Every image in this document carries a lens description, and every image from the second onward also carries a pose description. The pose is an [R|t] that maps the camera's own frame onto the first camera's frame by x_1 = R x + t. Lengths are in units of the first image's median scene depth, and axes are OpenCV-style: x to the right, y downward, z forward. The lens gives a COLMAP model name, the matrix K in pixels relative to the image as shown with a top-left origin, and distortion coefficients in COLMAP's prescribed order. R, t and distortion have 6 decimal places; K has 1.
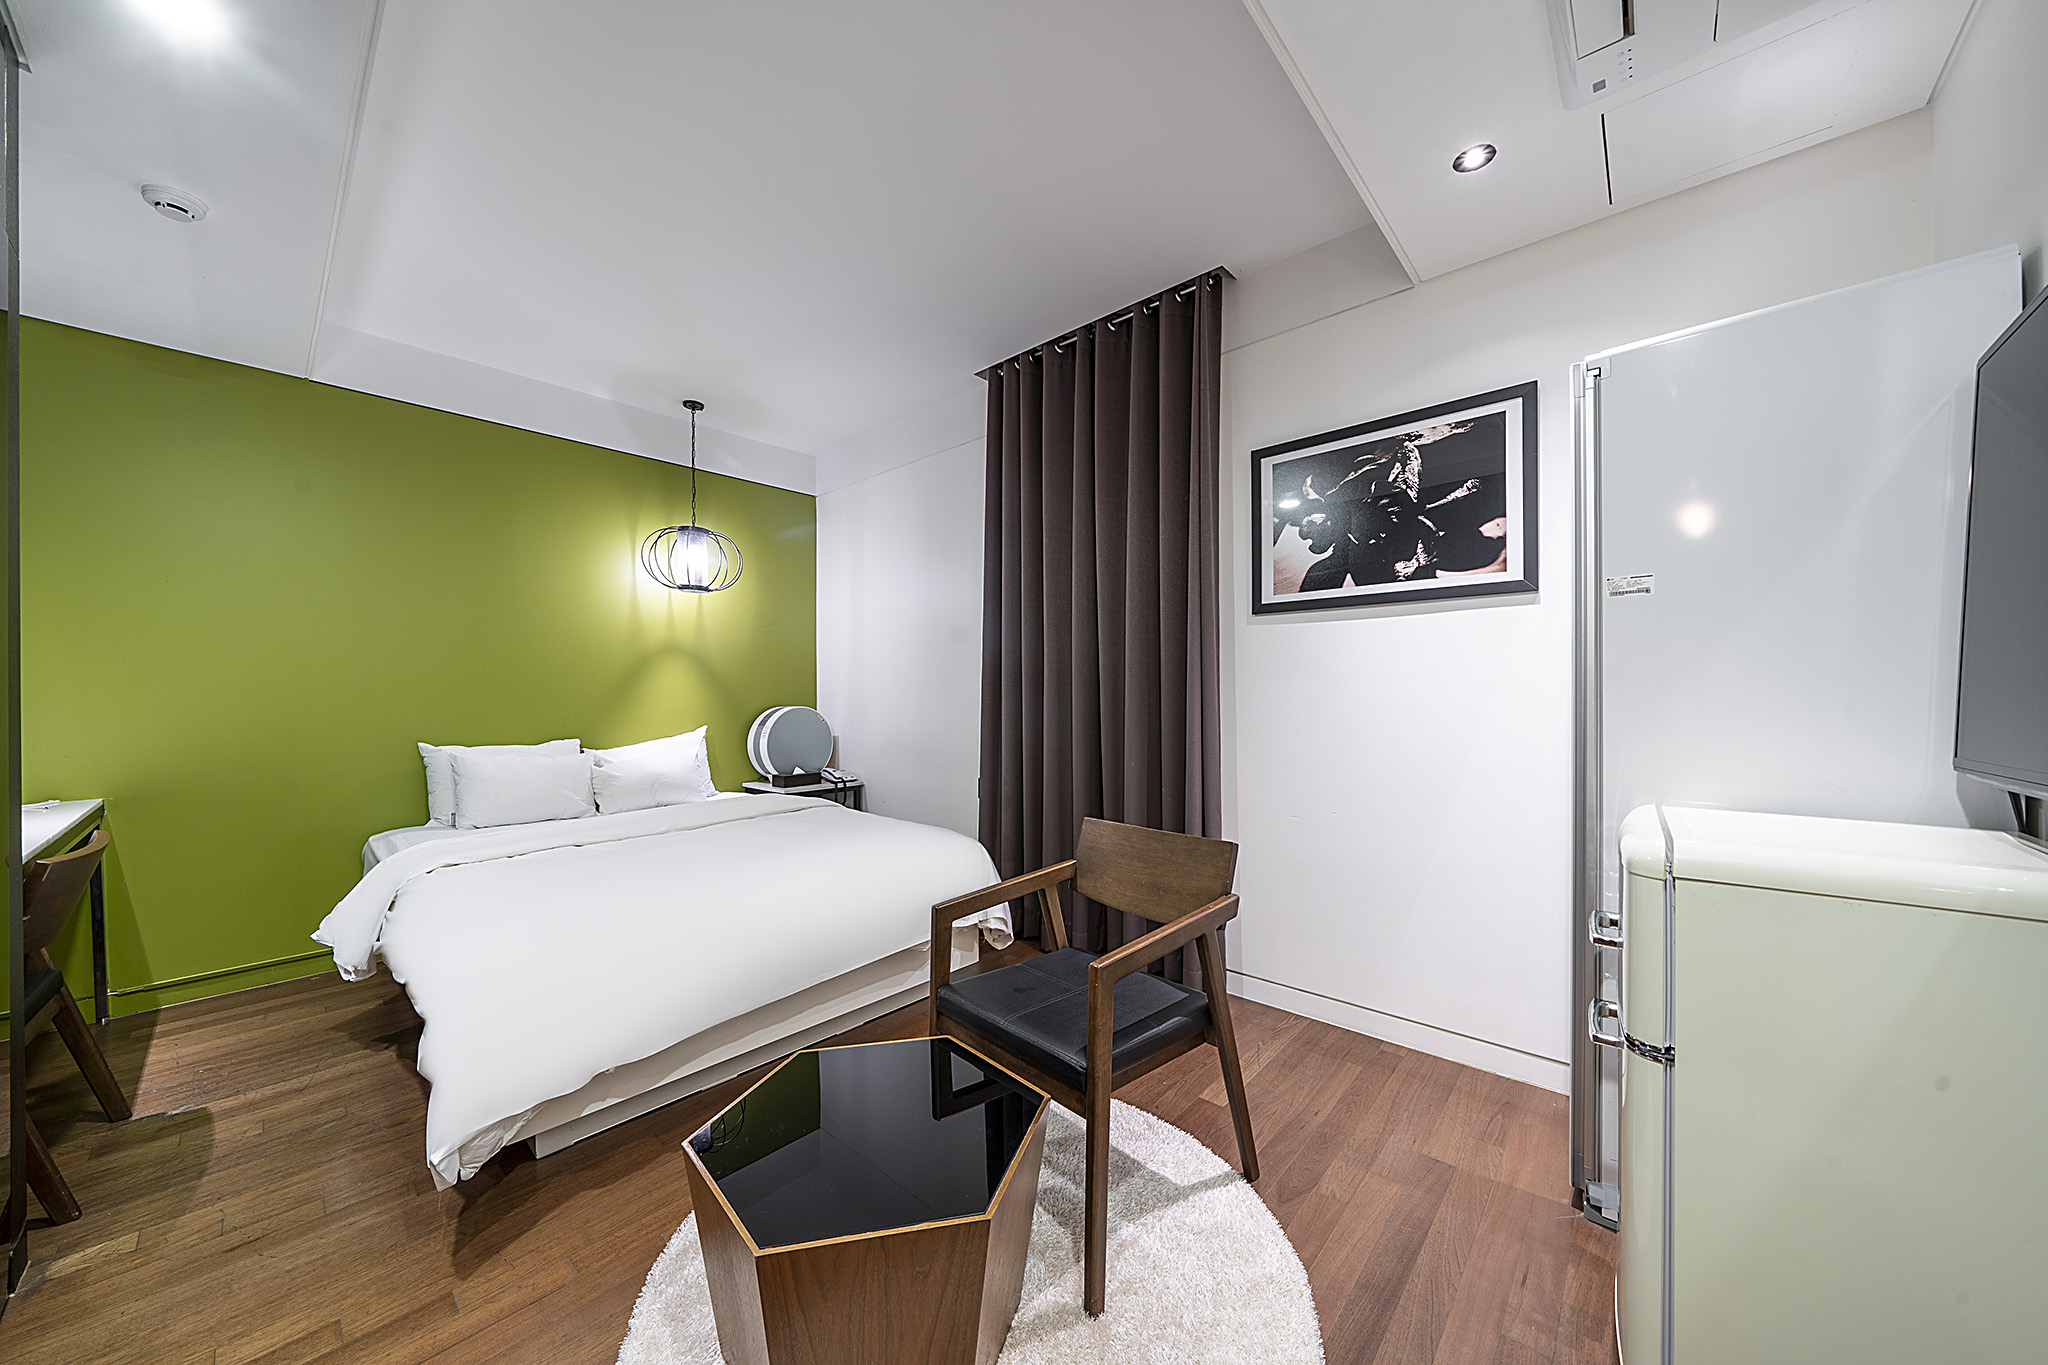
lens RADIAL K [[701.7, 0, 1024.4], [0, 701.7, 687.0], [0, 0, 1]] dist [-0.000701, -0.000220]
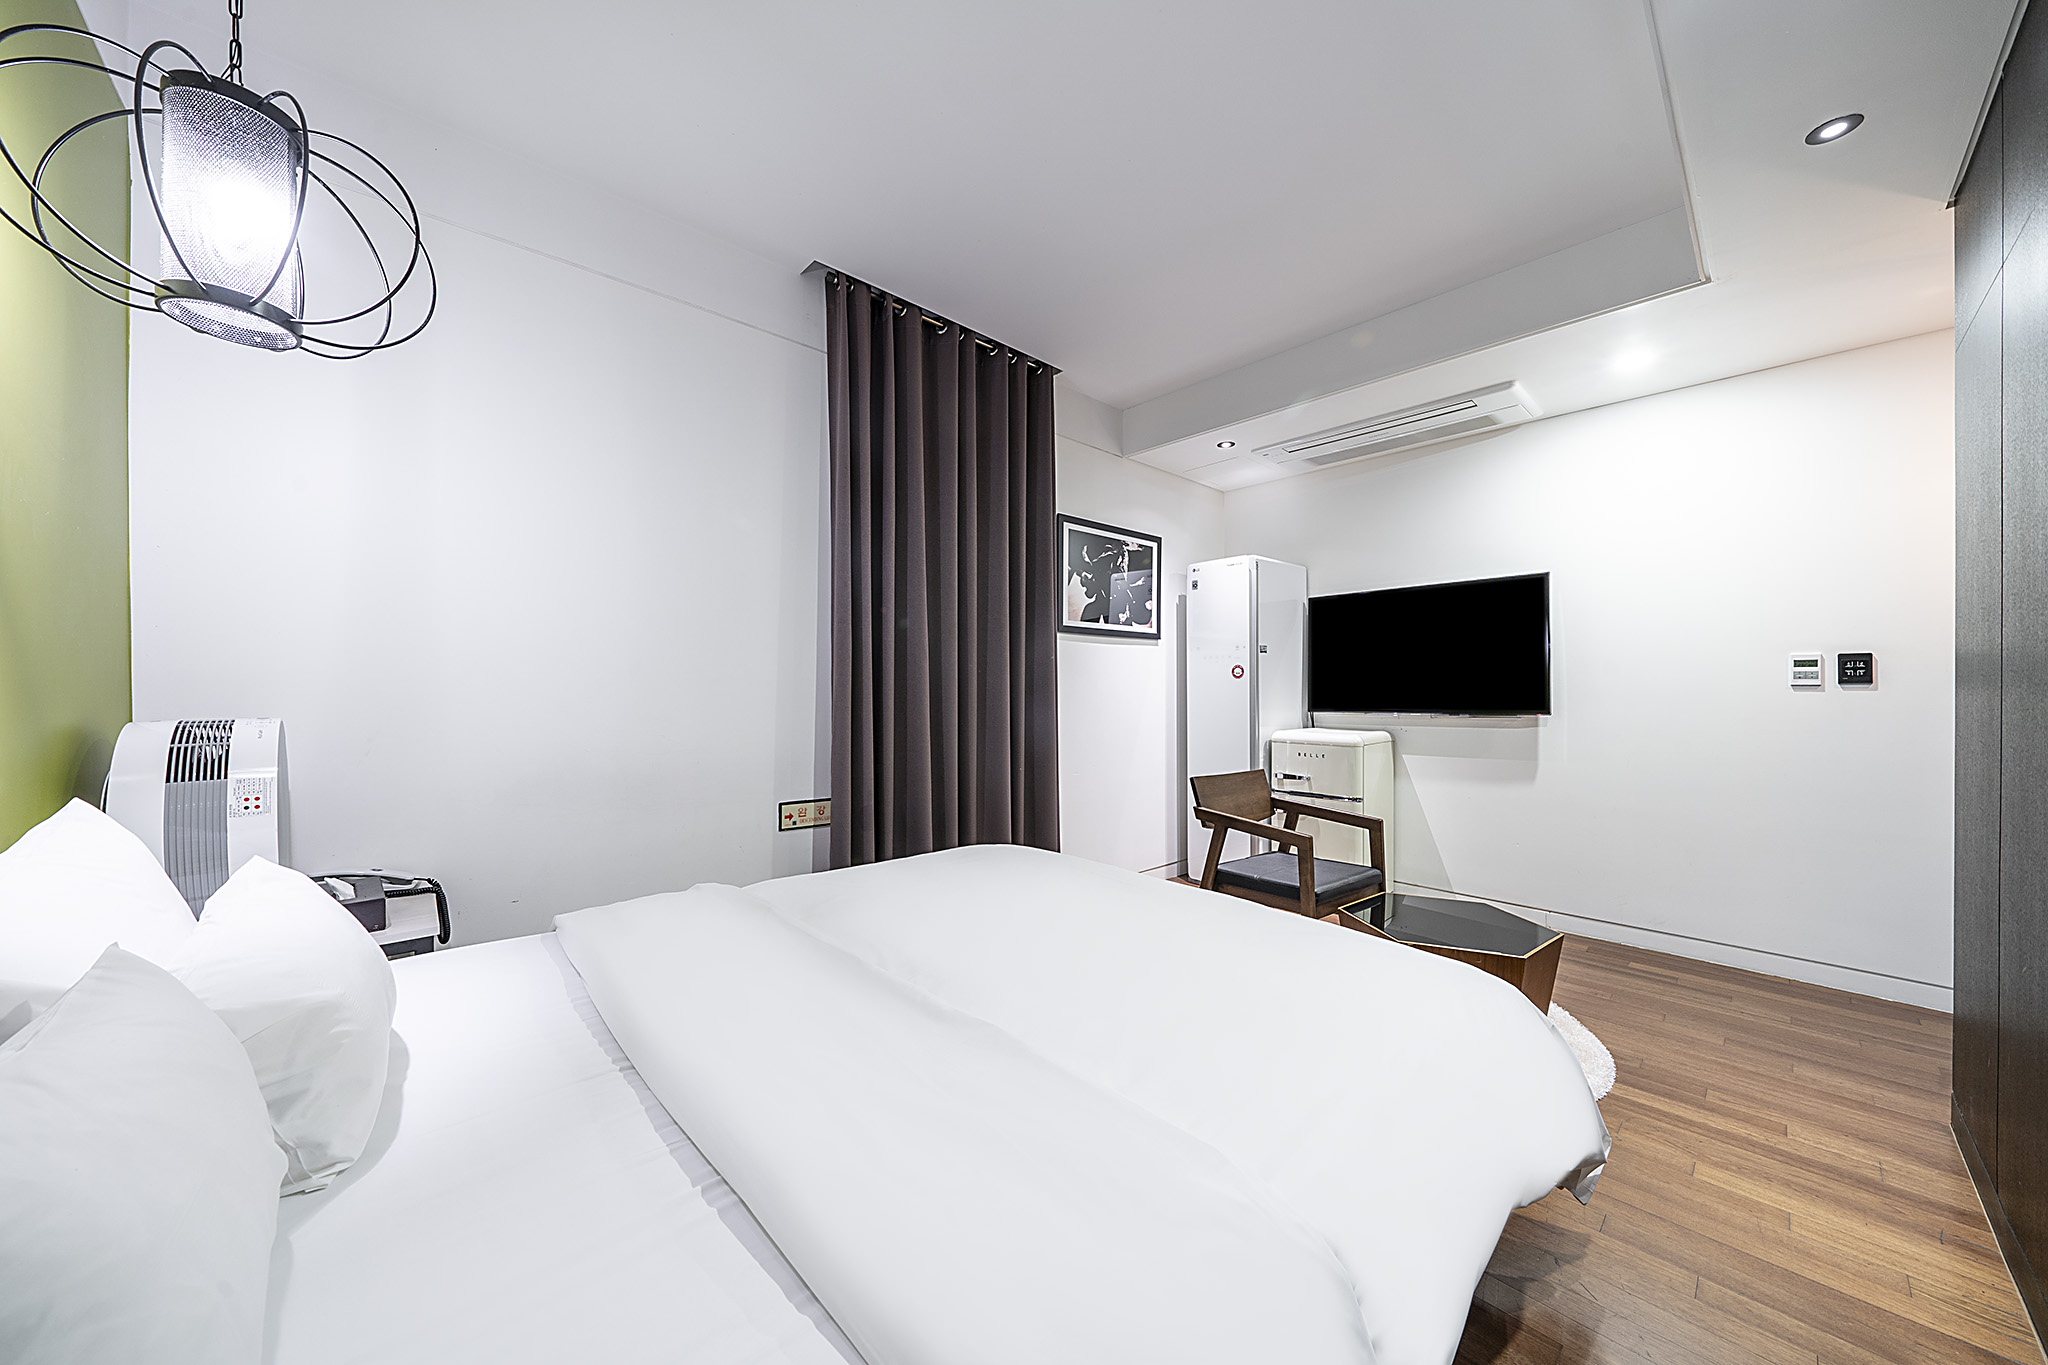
lens RADIAL K [[701.7, 0, 1024.4], [0, 701.7, 687.0], [0, 0, 1]] dist [-0.000701, -0.000220]
pose [[0.072286, 0.000324, 0.997384, -1.077415], [-0.006573, 0.999978, 0.000152, 0.003557], [-0.997362, -0.006567, 0.072287, 0.994019]]
